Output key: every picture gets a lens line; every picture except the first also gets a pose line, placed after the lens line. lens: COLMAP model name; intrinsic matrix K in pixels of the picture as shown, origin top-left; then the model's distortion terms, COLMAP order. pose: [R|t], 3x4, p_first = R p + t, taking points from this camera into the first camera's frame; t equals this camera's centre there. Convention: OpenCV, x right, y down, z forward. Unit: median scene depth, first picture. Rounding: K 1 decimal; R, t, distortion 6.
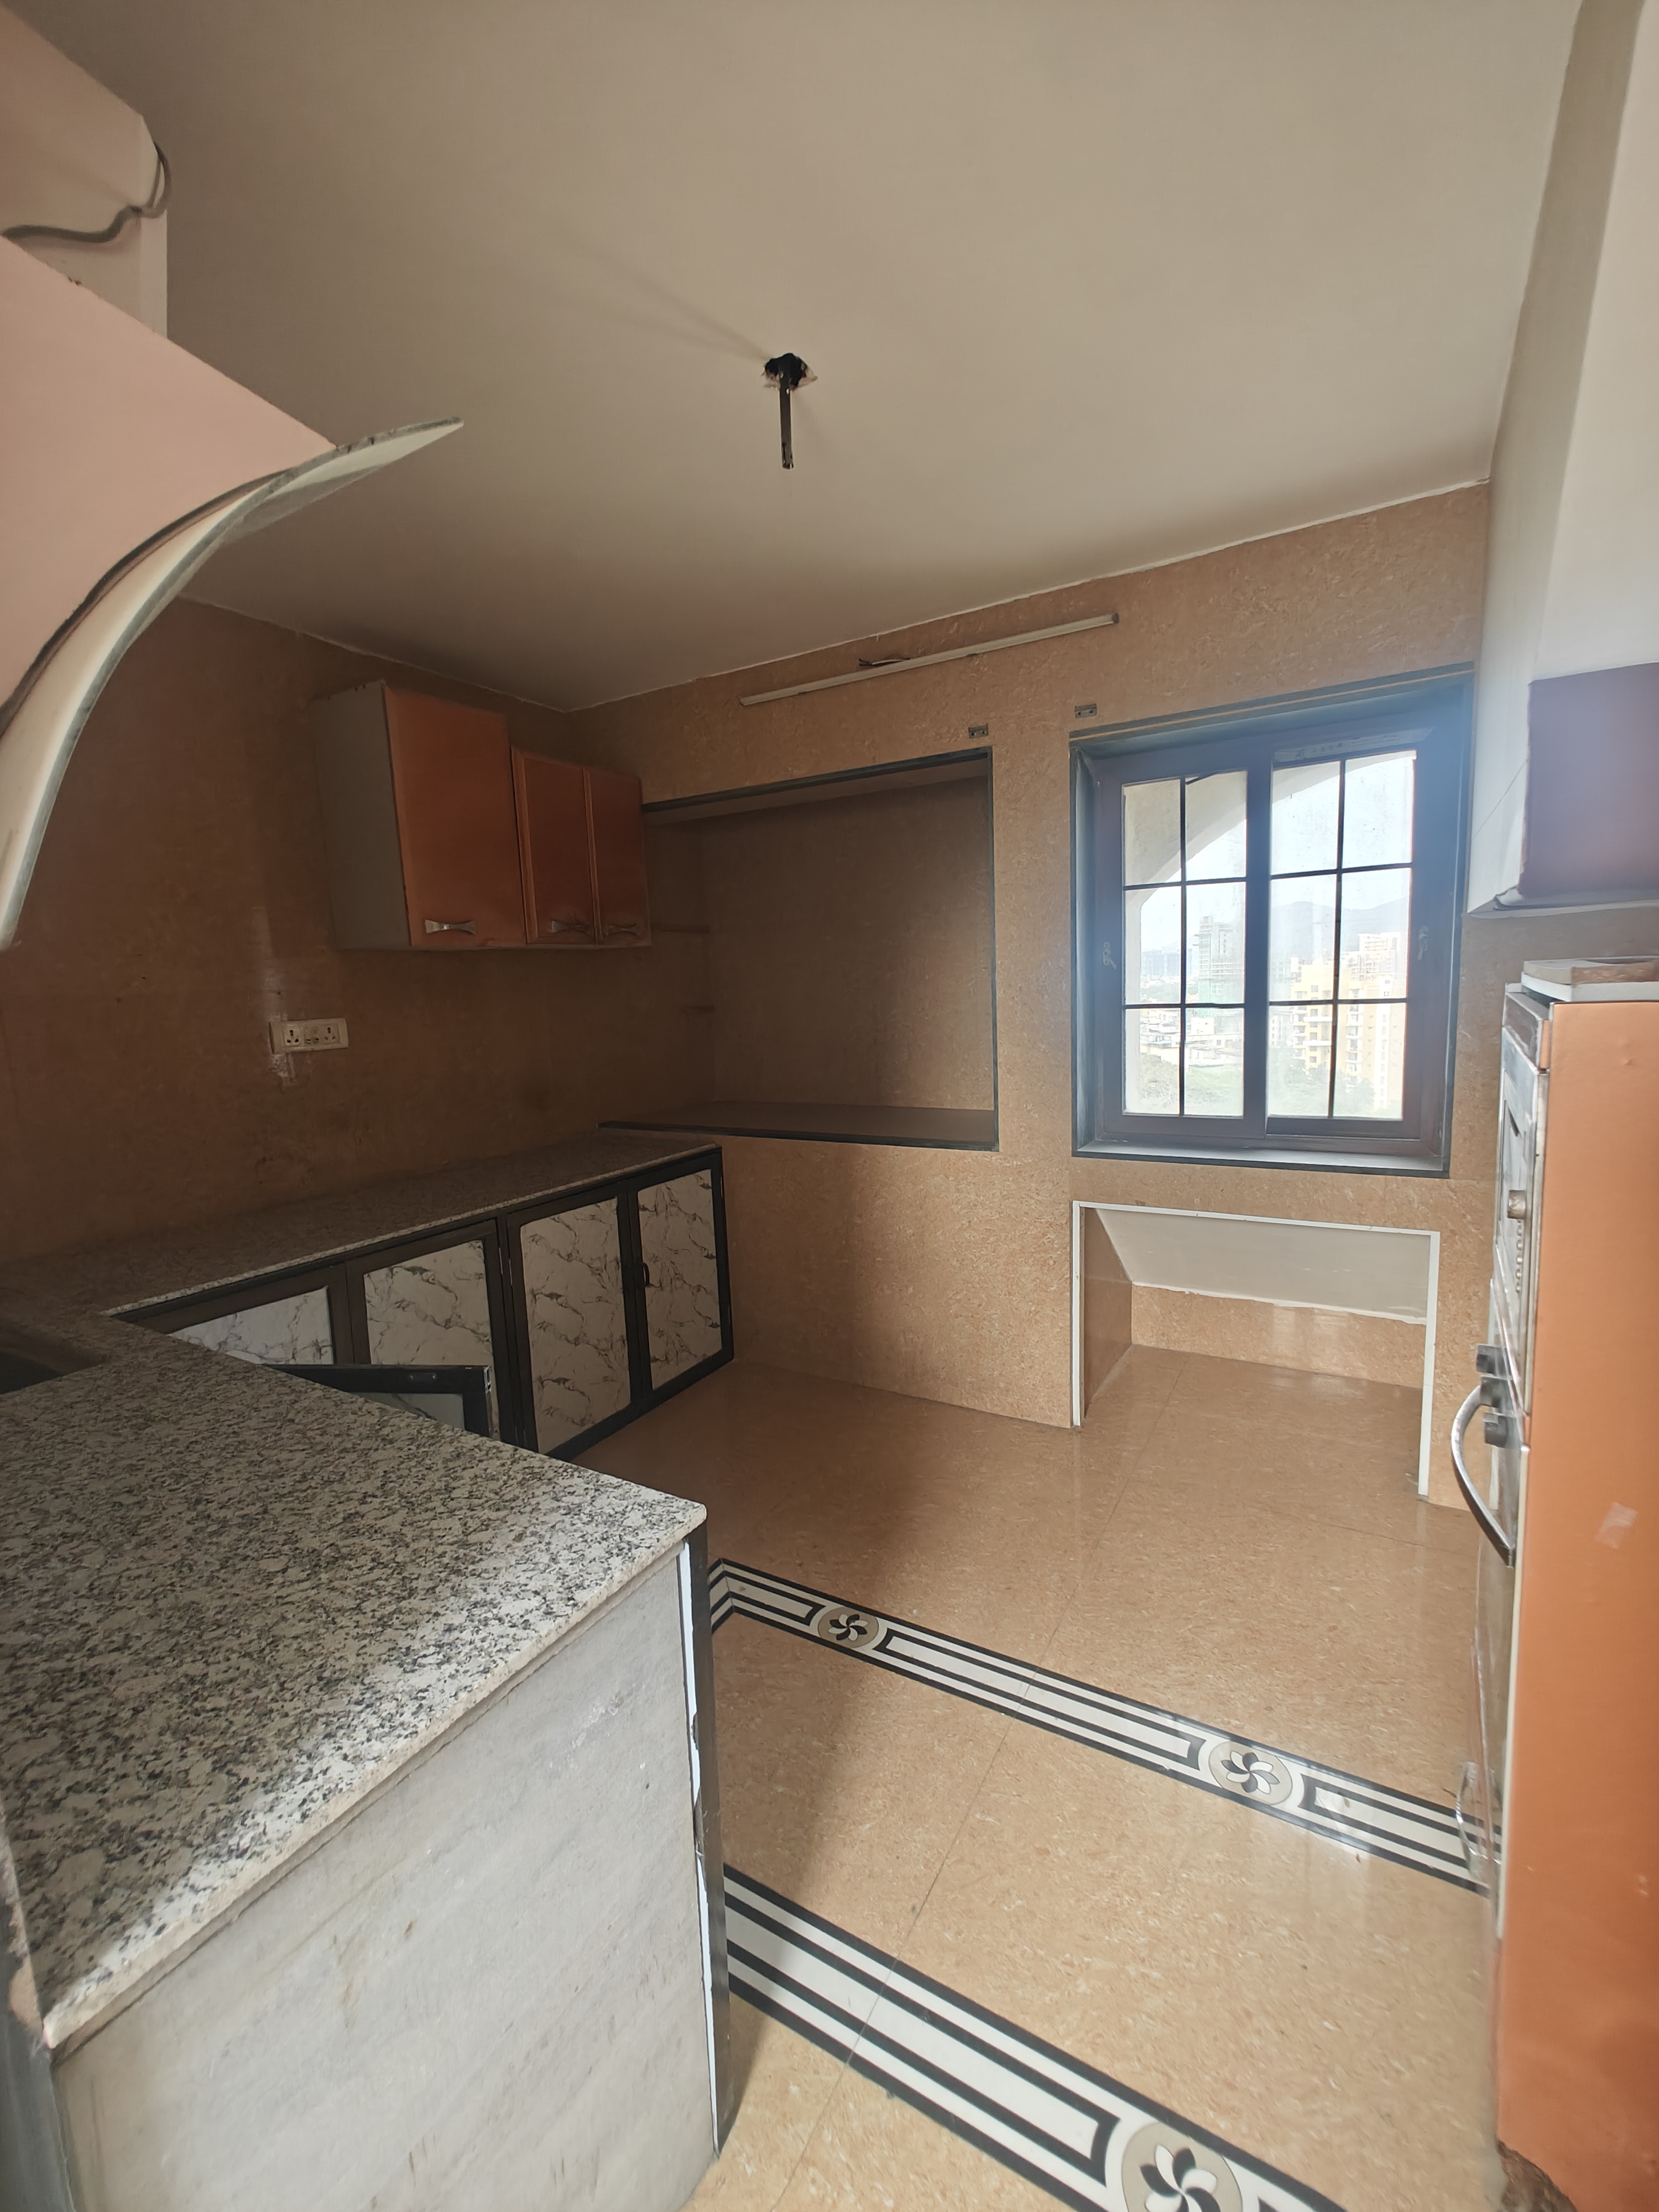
lens RADIAL K [[928.2, 0, 812.9], [0, 928.2, 1096.5], [0, 0, 1]] dist [-0.002988, 0.000982]
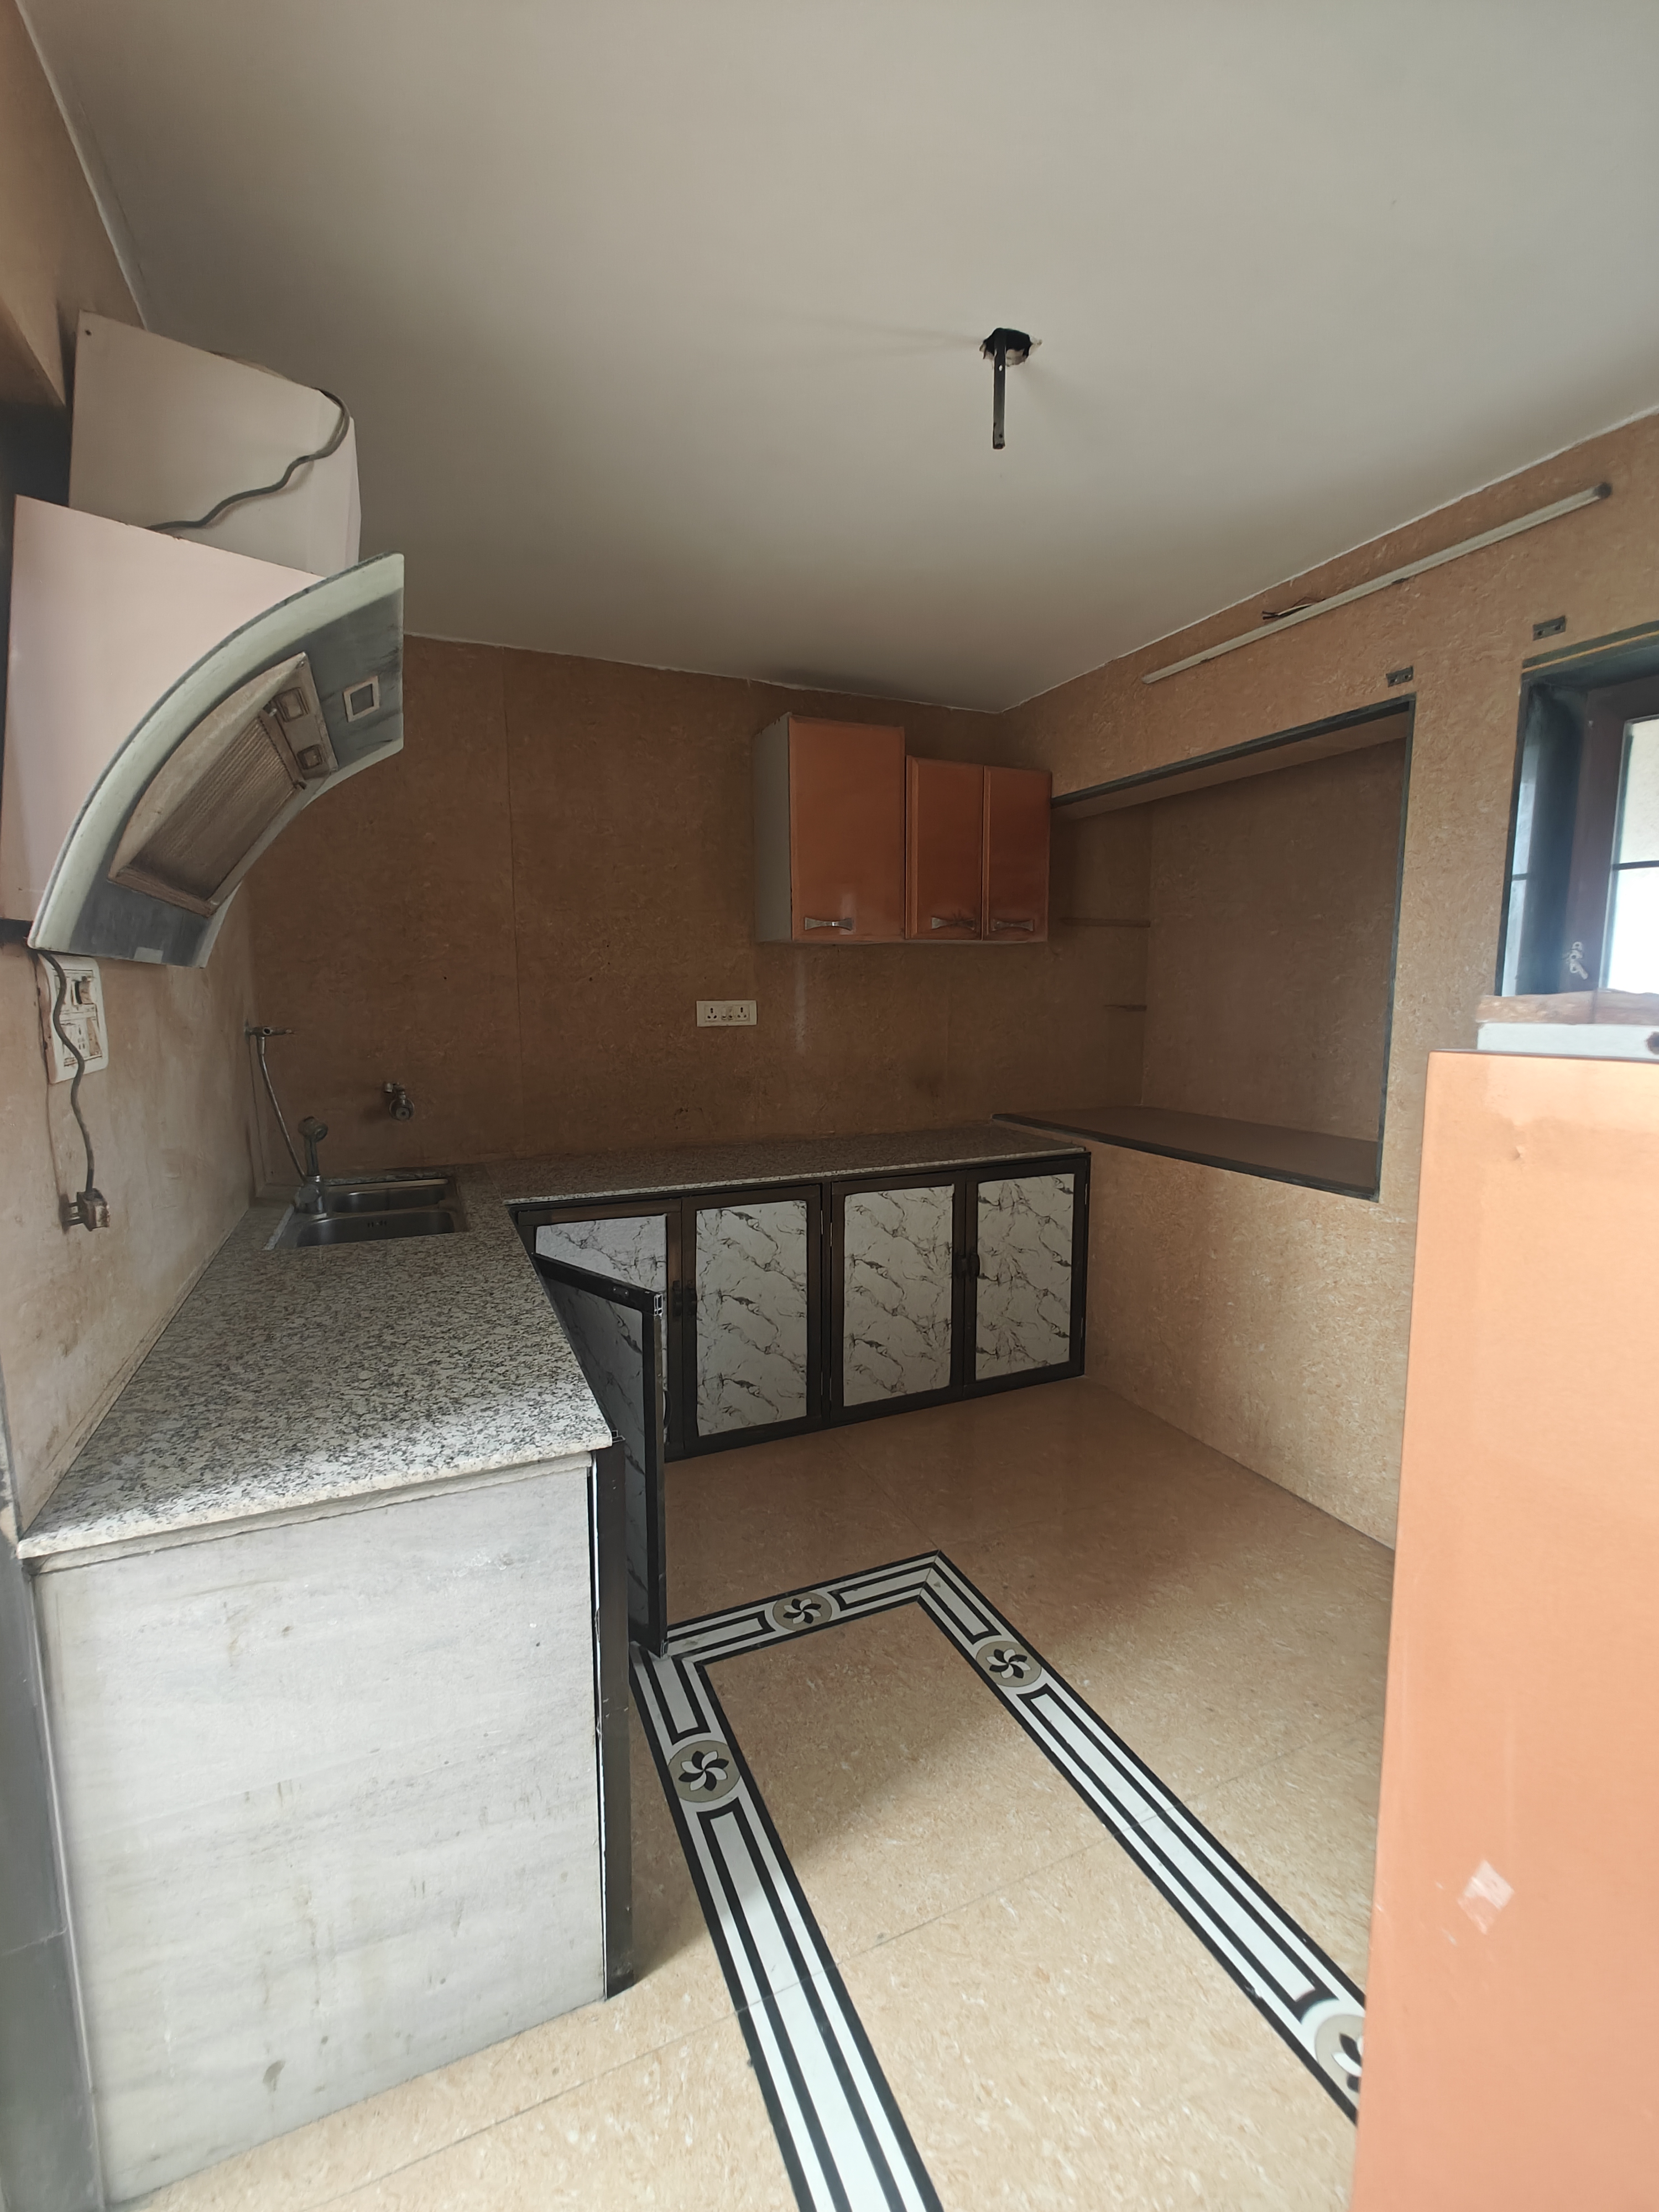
lens RADIAL K [[928.2, 0, 837.0], [0, 928.2, 1097.4], [0, 0, 1]] dist [-0.002988, 0.000982]
pose [[0.817891, 0.102520, -0.566166, 0.287828], [-0.097823, 0.994449, 0.038755, -0.017868], [0.566997, 0.023687, 0.823379, 0.082080]]
